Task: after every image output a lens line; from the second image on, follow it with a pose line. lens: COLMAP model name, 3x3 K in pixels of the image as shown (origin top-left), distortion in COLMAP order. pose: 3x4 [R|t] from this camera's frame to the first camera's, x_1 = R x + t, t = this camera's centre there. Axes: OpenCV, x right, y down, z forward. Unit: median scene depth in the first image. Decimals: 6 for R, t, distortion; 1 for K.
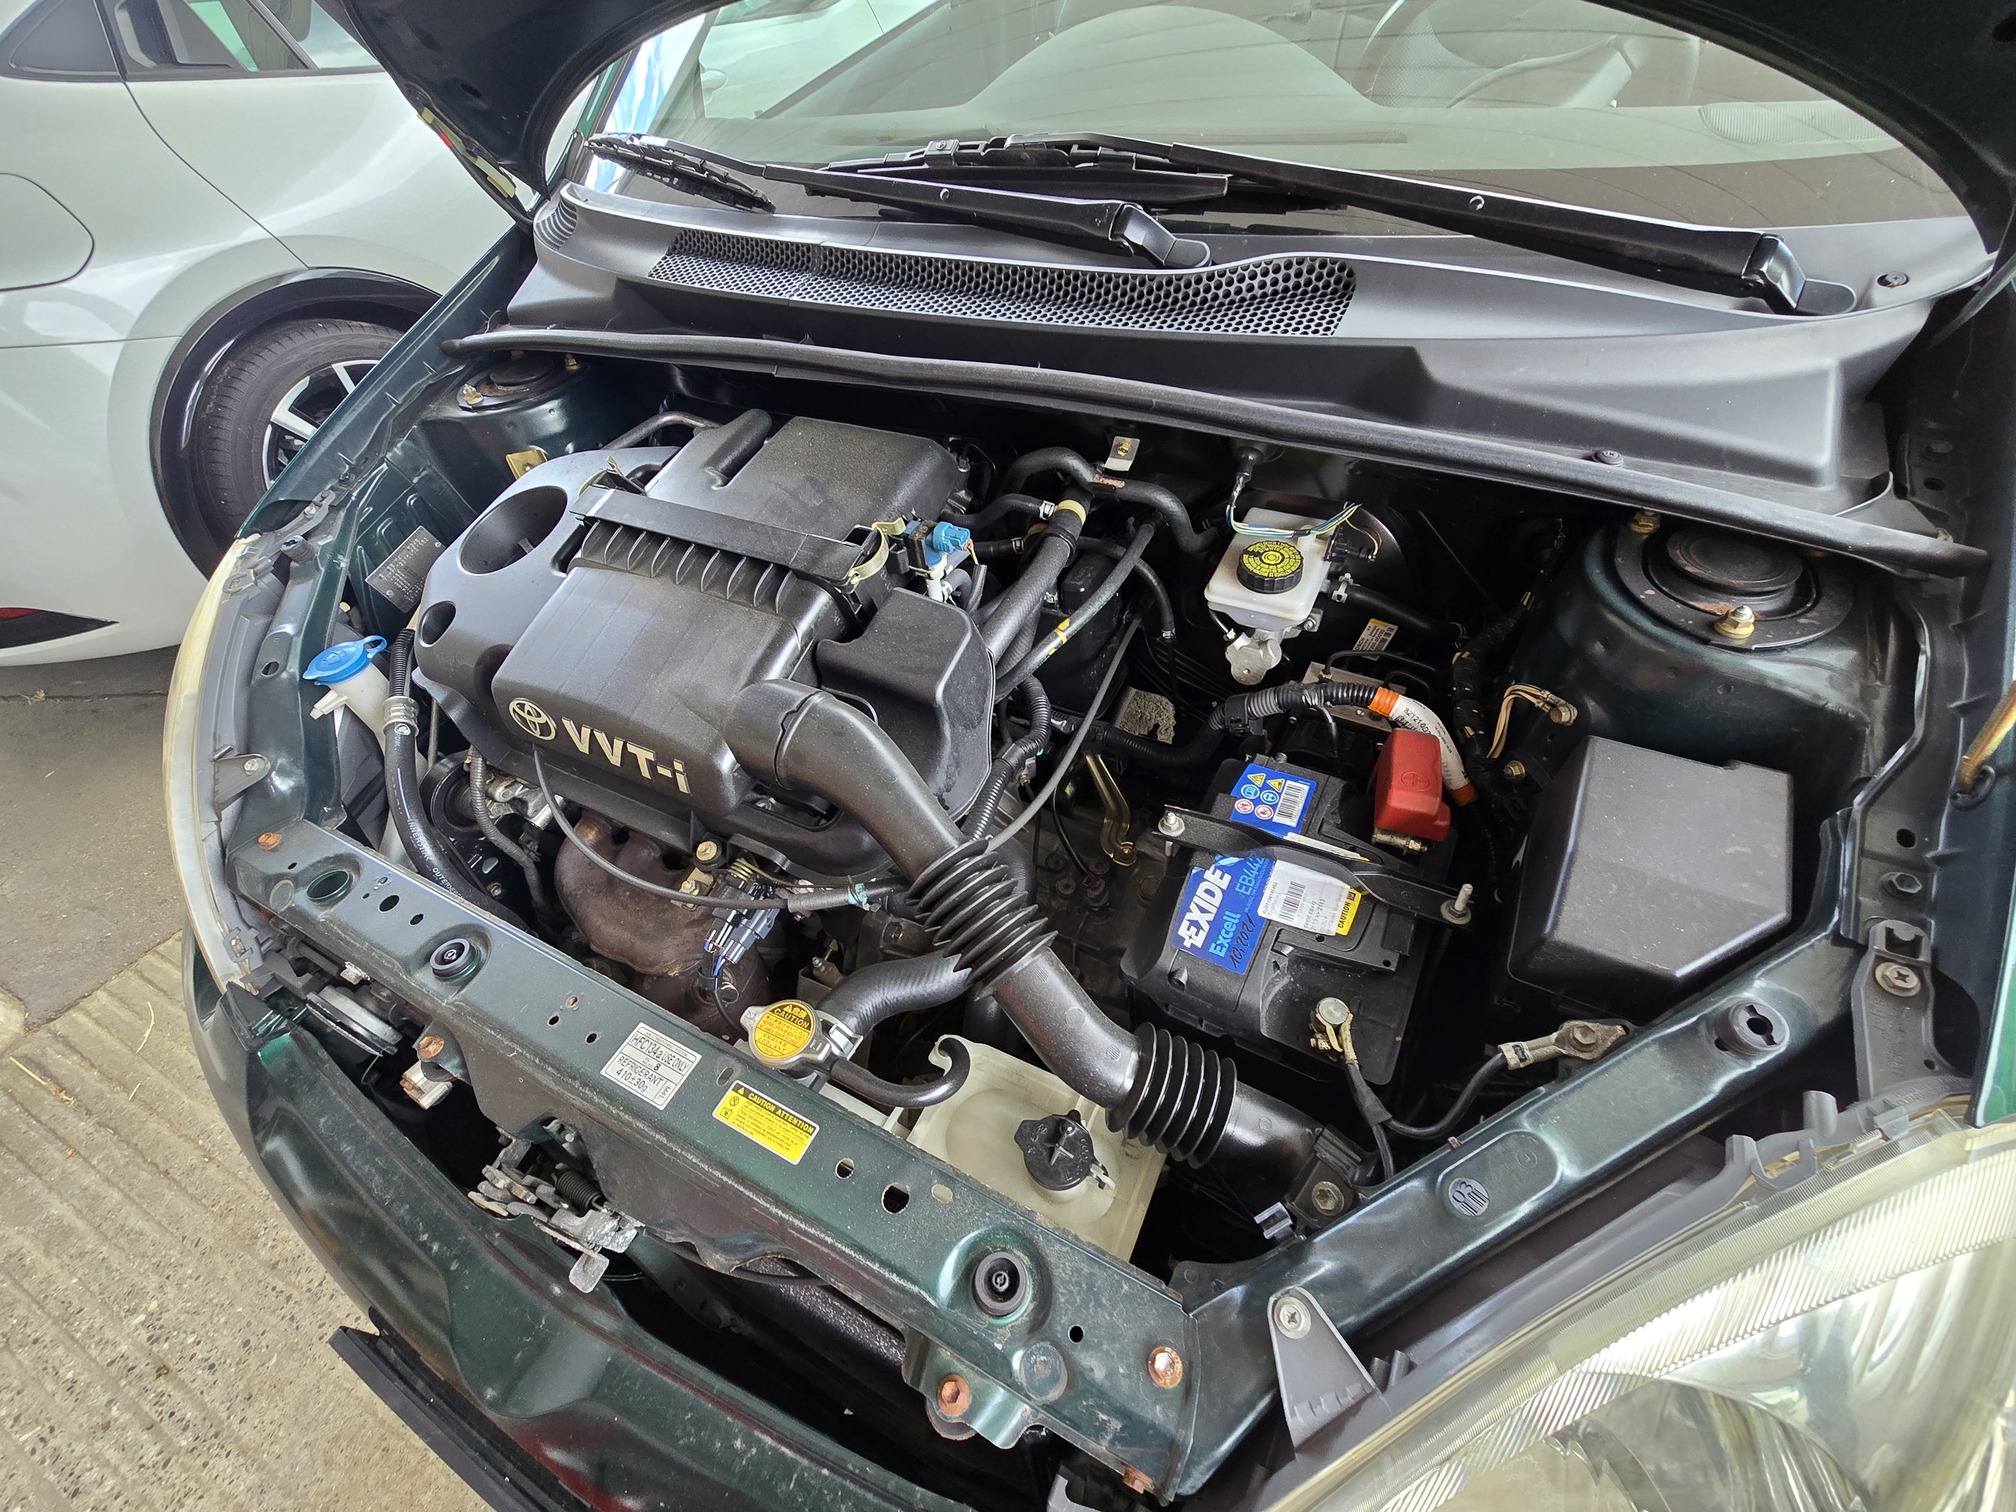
lens RADIAL K [[818.4, 0, 1007.7], [0, 818.4, 770.1], [0, 0, 1]] dist [-0.001139, -0.000087]
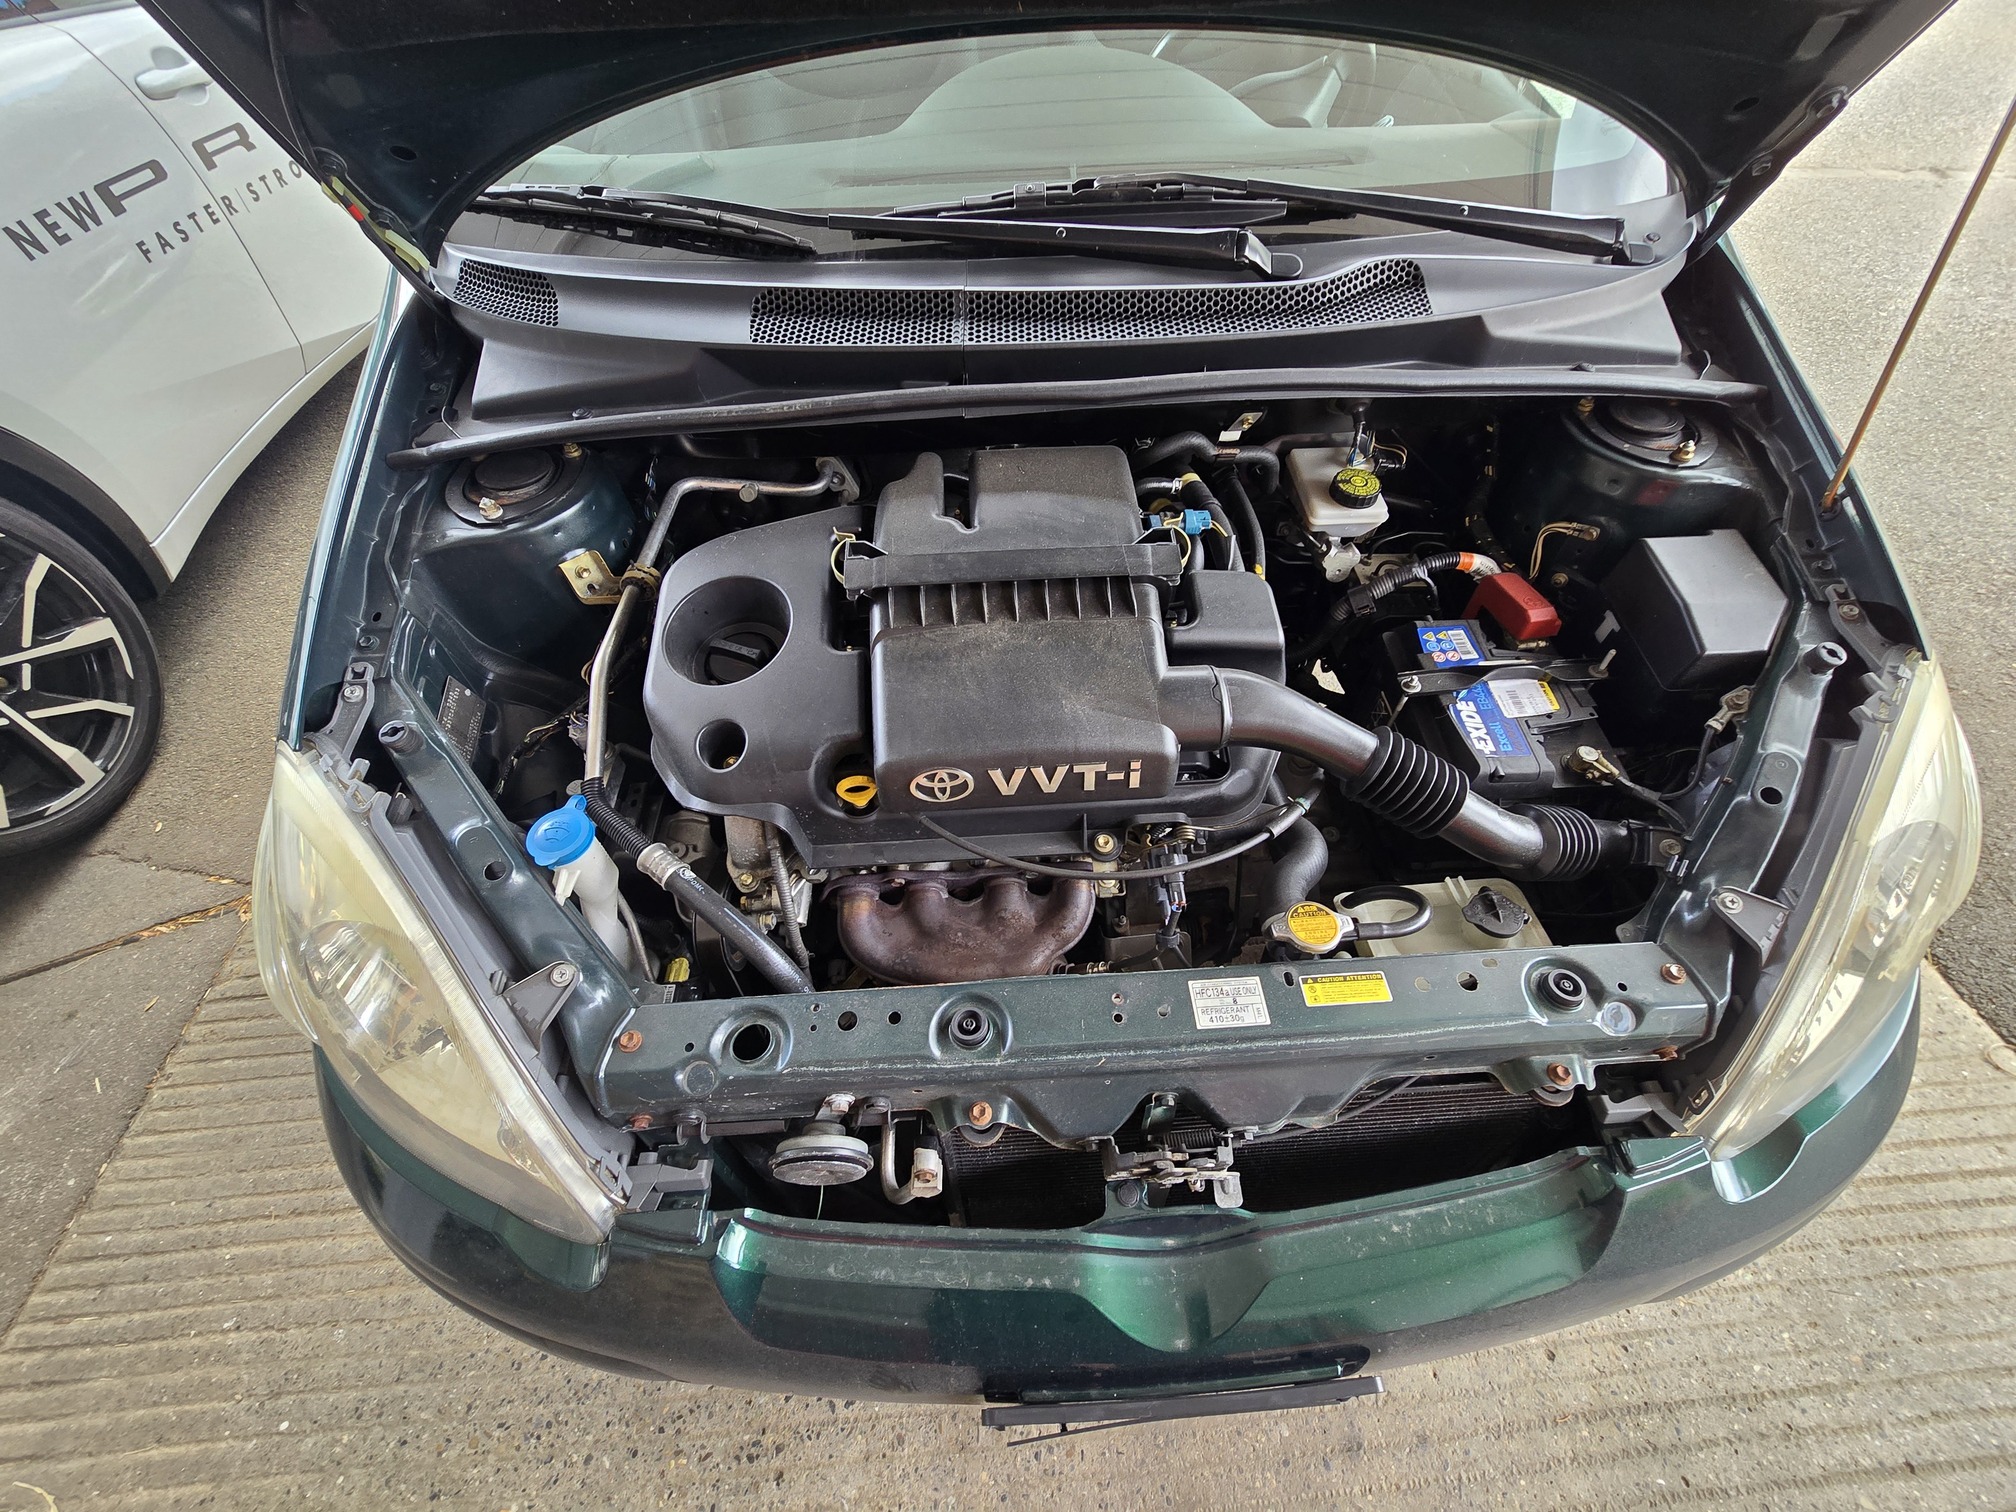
lens RADIAL K [[818.4, 0, 1007.7], [0, 818.4, 770.1], [0, 0, 1]] dist [-0.001139, -0.000087]
pose [[0.854689, -0.349830, 0.383571, -0.973822], [0.337100, 0.935882, 0.102417, -0.171844], [-0.394805, 0.041767, 0.917815, 0.022183]]
